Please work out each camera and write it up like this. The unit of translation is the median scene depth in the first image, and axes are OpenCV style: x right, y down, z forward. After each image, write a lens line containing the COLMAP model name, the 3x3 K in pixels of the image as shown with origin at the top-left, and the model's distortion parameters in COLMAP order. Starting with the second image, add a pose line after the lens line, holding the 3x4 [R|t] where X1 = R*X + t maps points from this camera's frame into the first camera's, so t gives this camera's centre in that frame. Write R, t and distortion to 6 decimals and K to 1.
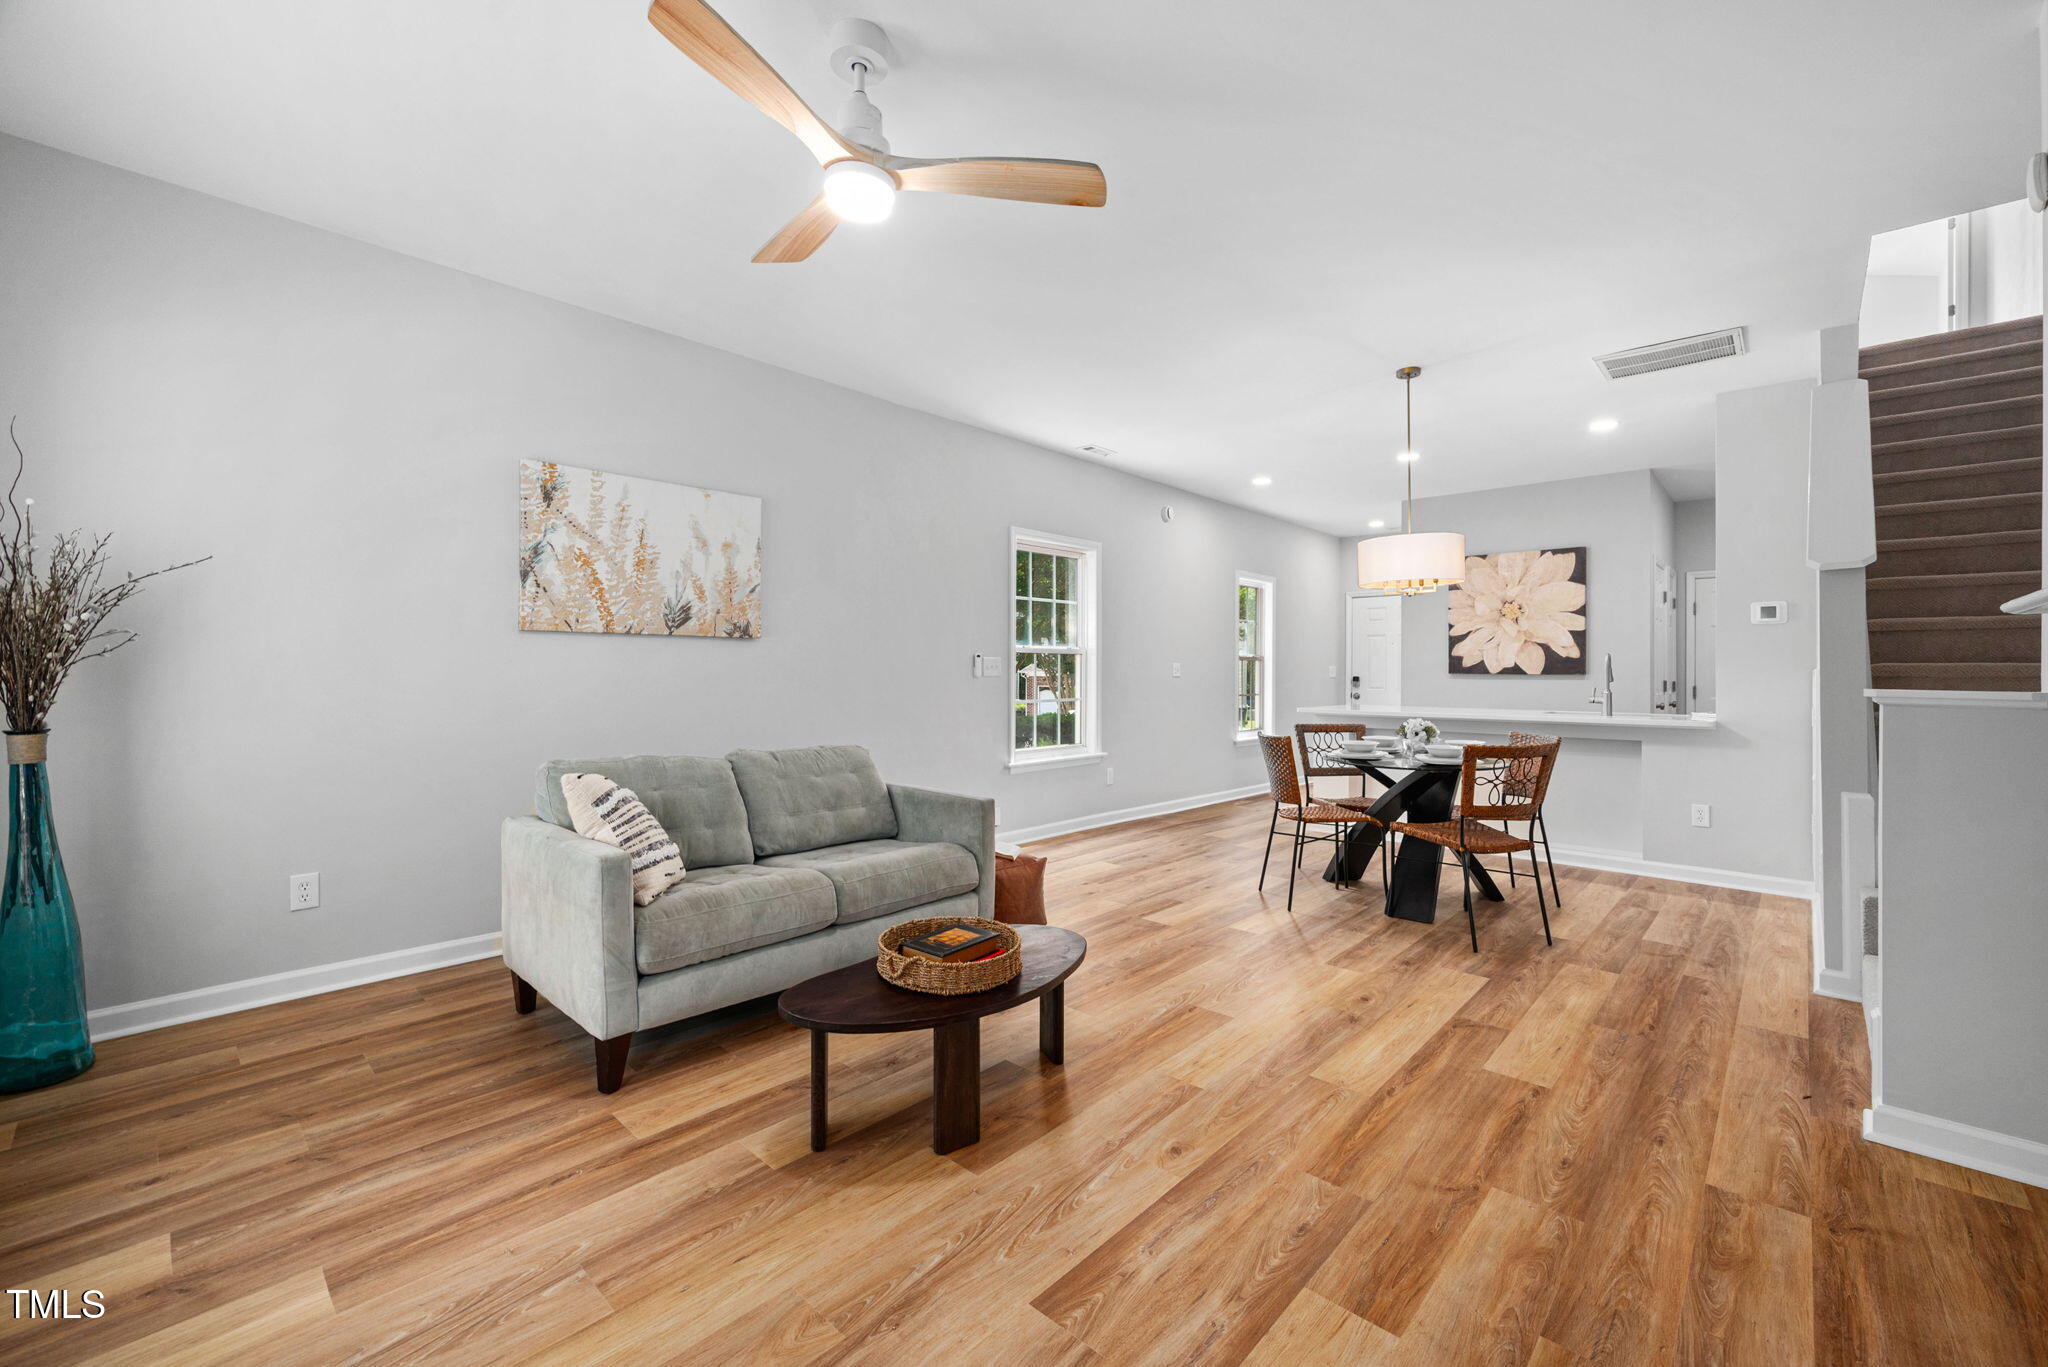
lens RADIAL K [[847.2, 0, 1006.4], [0, 847.2, 671.5], [0, 0, 1]] dist [-0.002355, -0.001566]
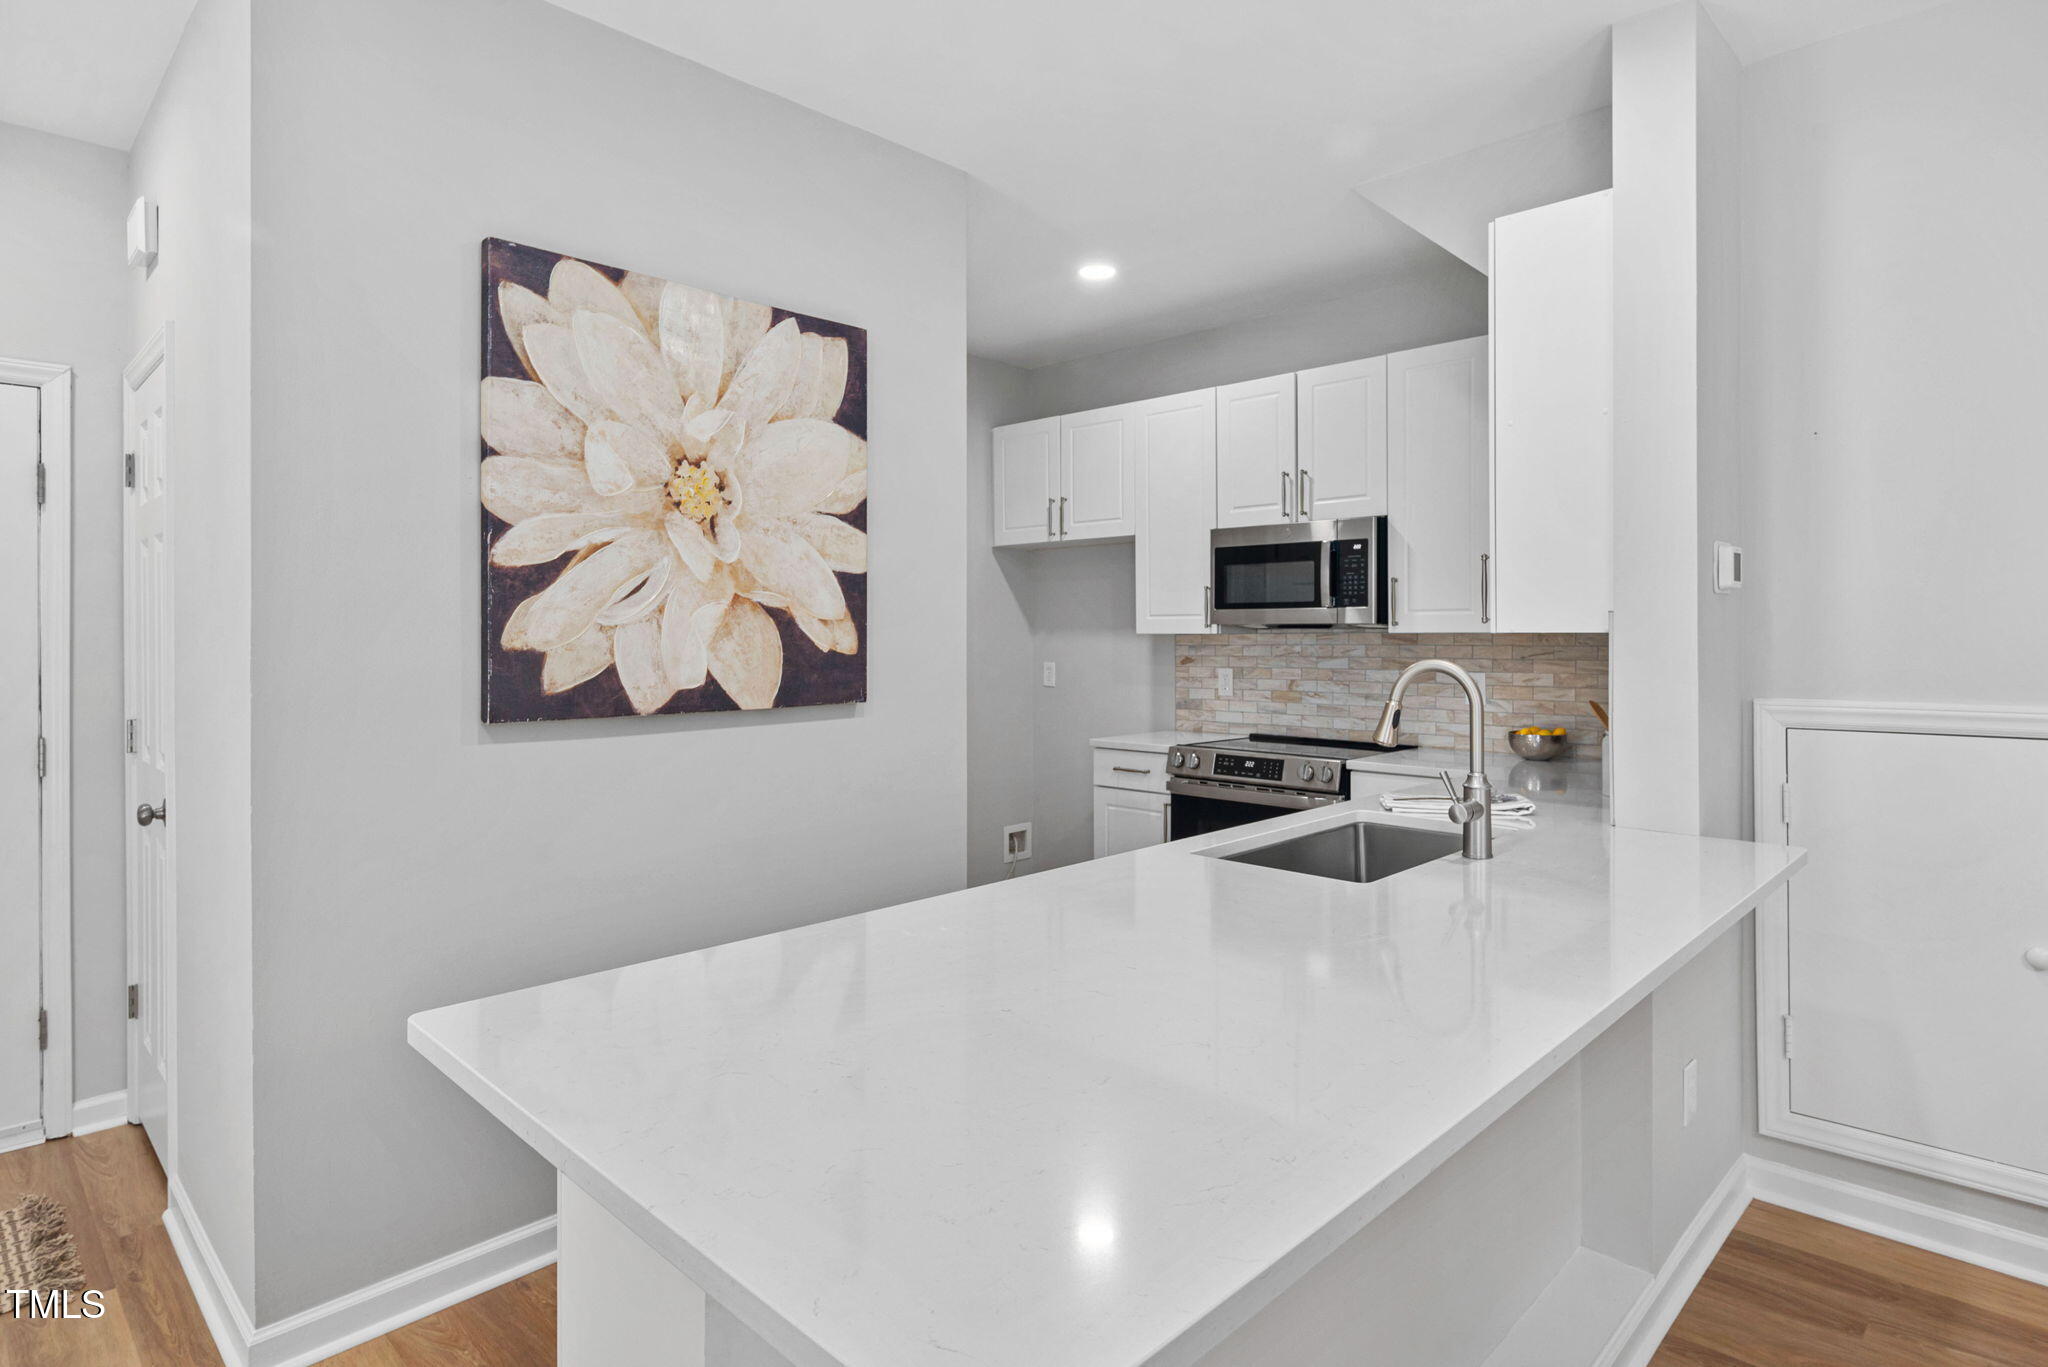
lens RADIAL K [[1082.2, 0, 965.9], [0, 1082.2, 626.1], [0, 0, 1]] dist [-0.006389, 0.000781]
pose [[0.006419, -0.003793, 0.999972, 0.361048], [-0.000020, 0.999993, 0.003794, -0.043003], [-0.999979, -0.000044, 0.006419, 1.415054]]
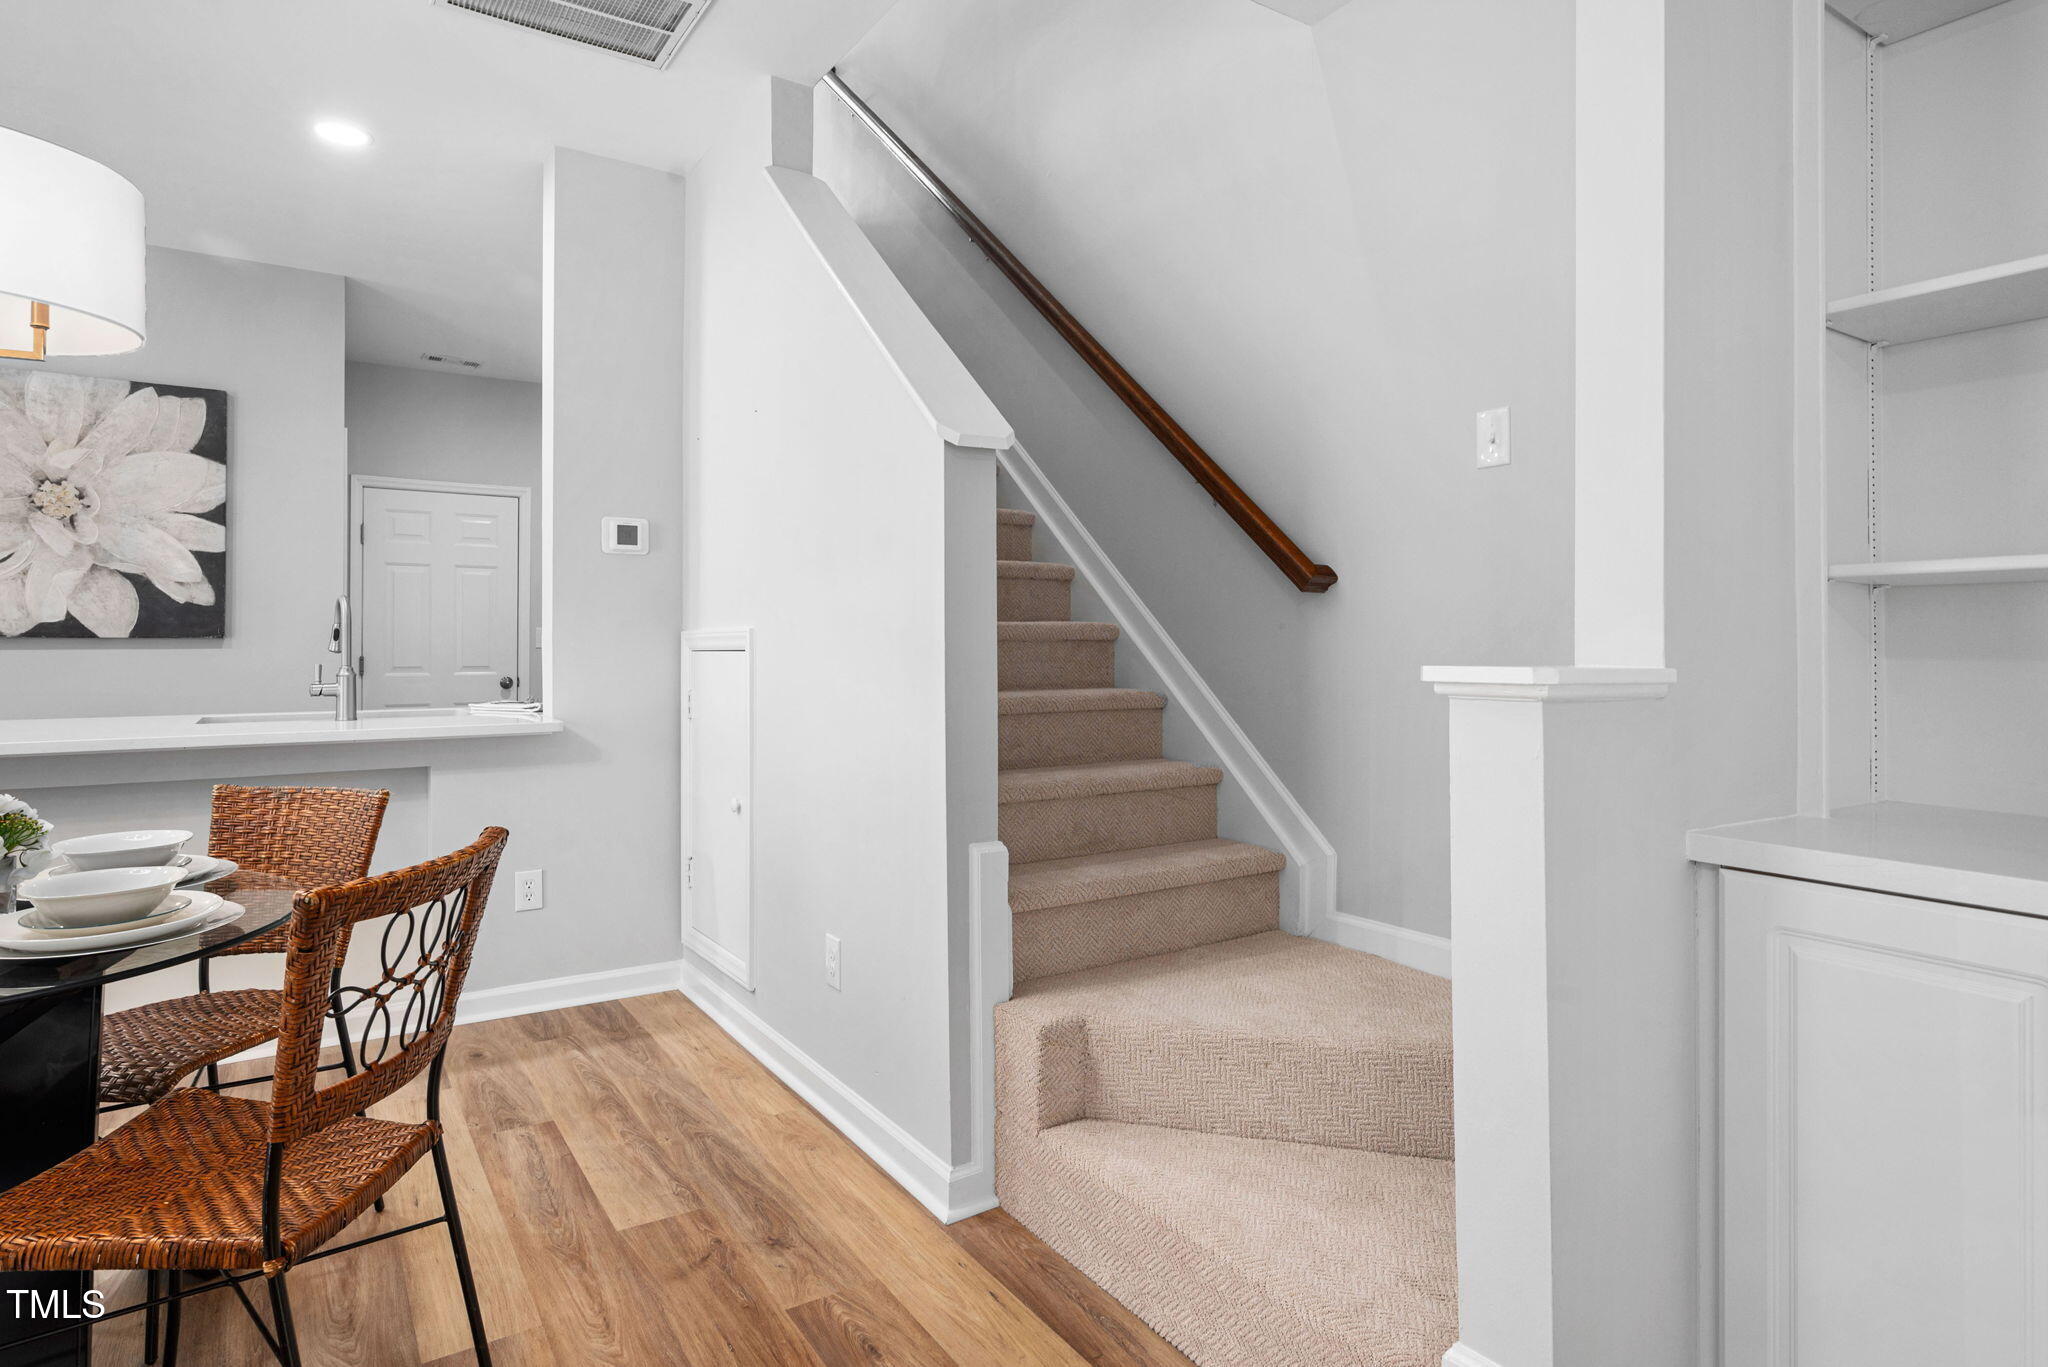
lens RADIAL K [[1082.2, 0, 1026.2], [0, 1082.2, 633.8], [0, 0, 1]] dist [-0.006389, 0.000781]
pose [[0.200968, 0.002687, 0.979594, 0.201018], [-0.002145, 0.999995, -0.002303, 0.002213], [-0.979595, -0.001638, 0.200973, 0.572222]]
